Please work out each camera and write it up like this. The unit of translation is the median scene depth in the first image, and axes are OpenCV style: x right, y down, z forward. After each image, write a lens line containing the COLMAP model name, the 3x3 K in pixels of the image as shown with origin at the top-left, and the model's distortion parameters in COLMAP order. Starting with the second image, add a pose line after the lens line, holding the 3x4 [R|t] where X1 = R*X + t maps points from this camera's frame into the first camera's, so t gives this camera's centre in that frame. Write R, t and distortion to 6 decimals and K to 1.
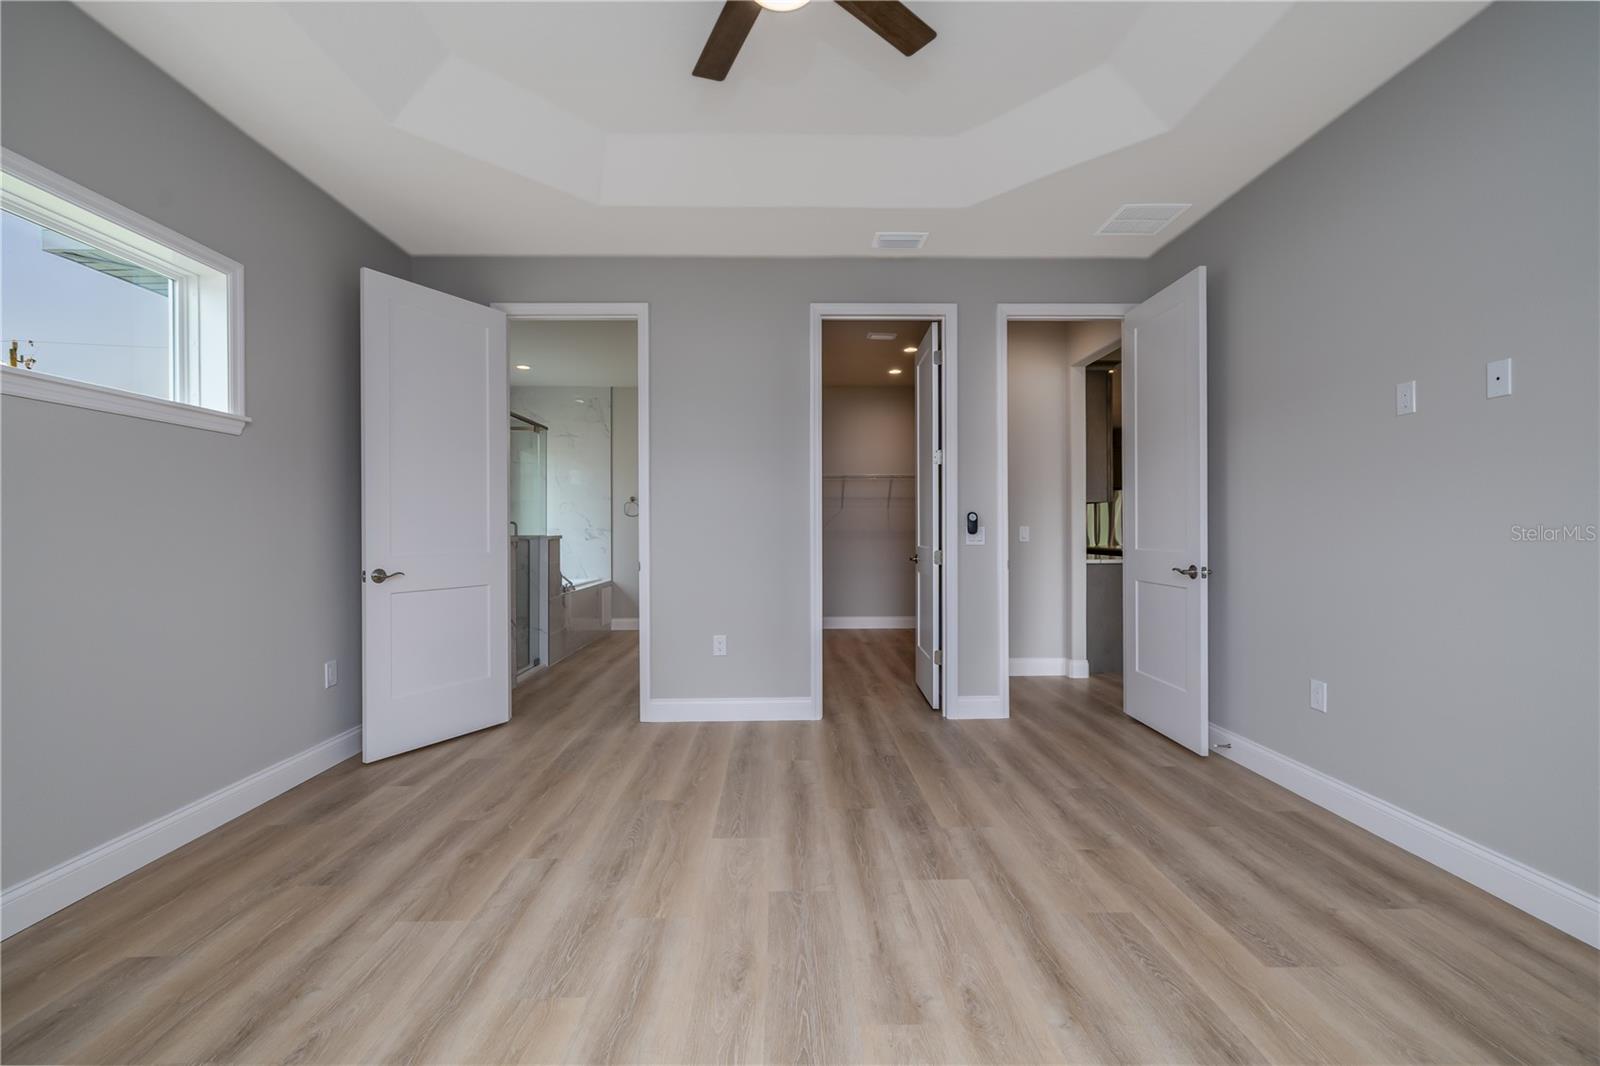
lens RADIAL K [[674.2, 0, 795.5], [0, 674.2, 516.7], [0, 0, 1]] dist [-0.000654, 0.000129]
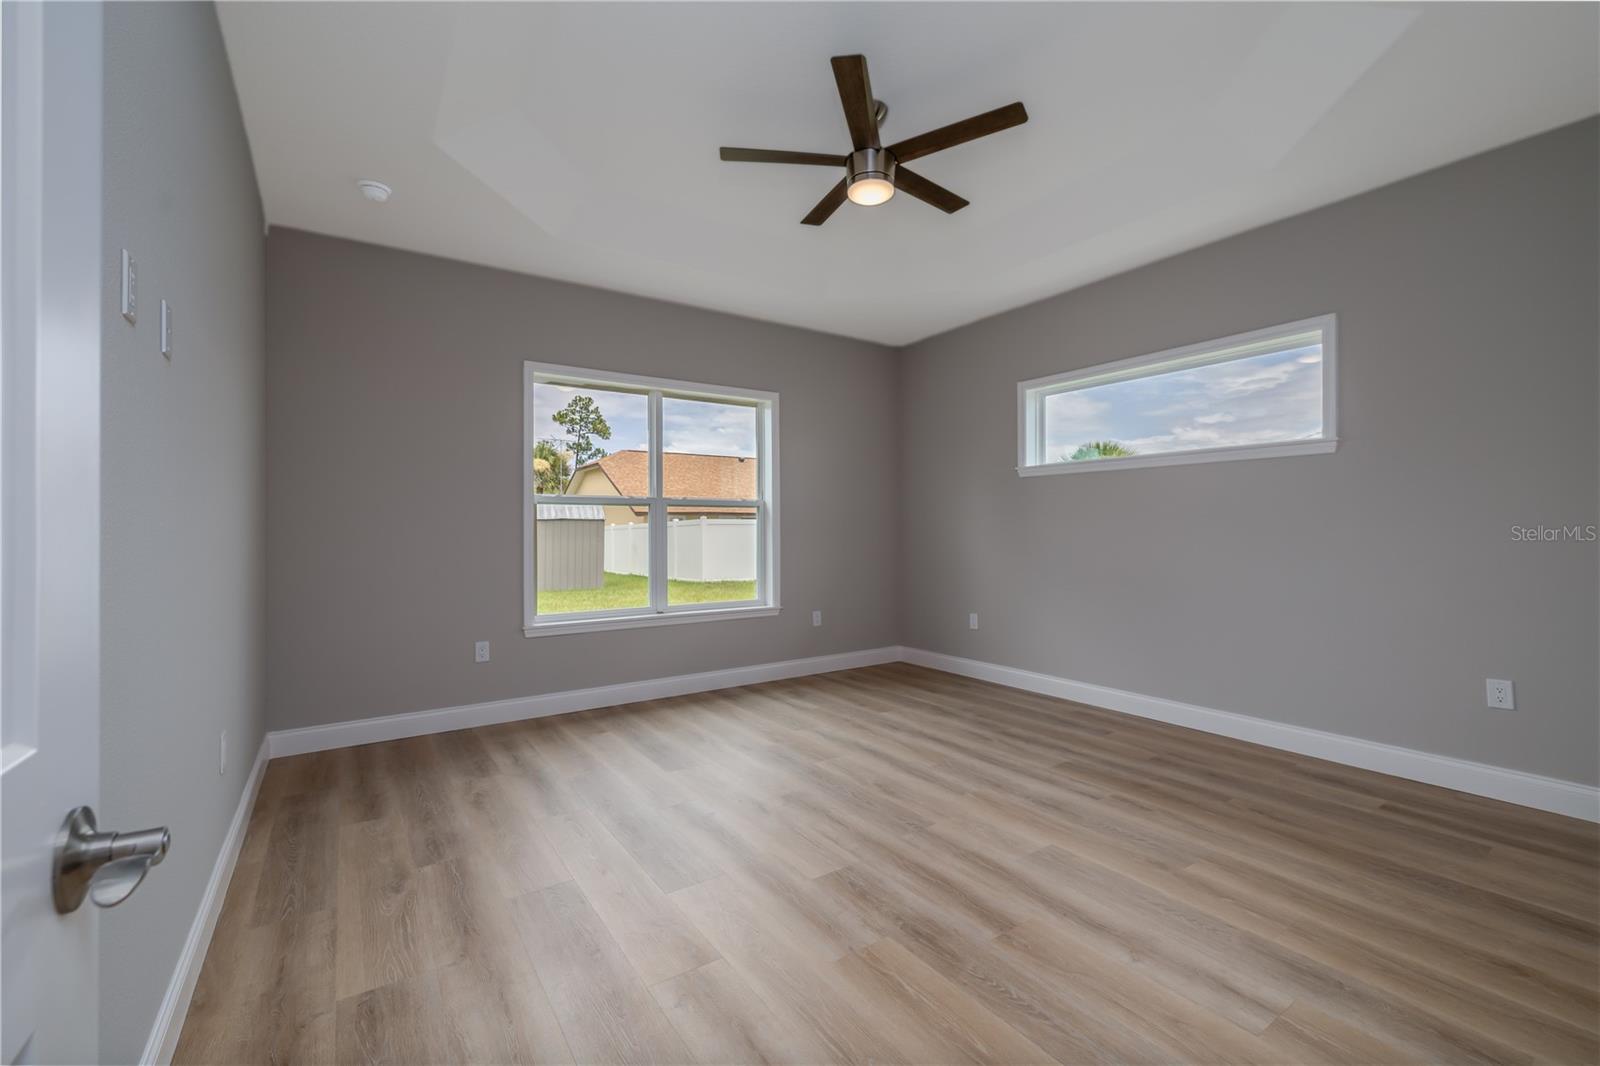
lens RADIAL K [[674.2, 0, 795.5], [0, 674.2, 516.7], [0, 0, 1]] dist [-0.000654, 0.000129]
pose [[-0.841596, -0.003703, -0.540095, 0.836985], [0.017506, 0.999264, -0.034130, 0.024460], [0.539824, -0.038179, -0.840912, 1.881288]]
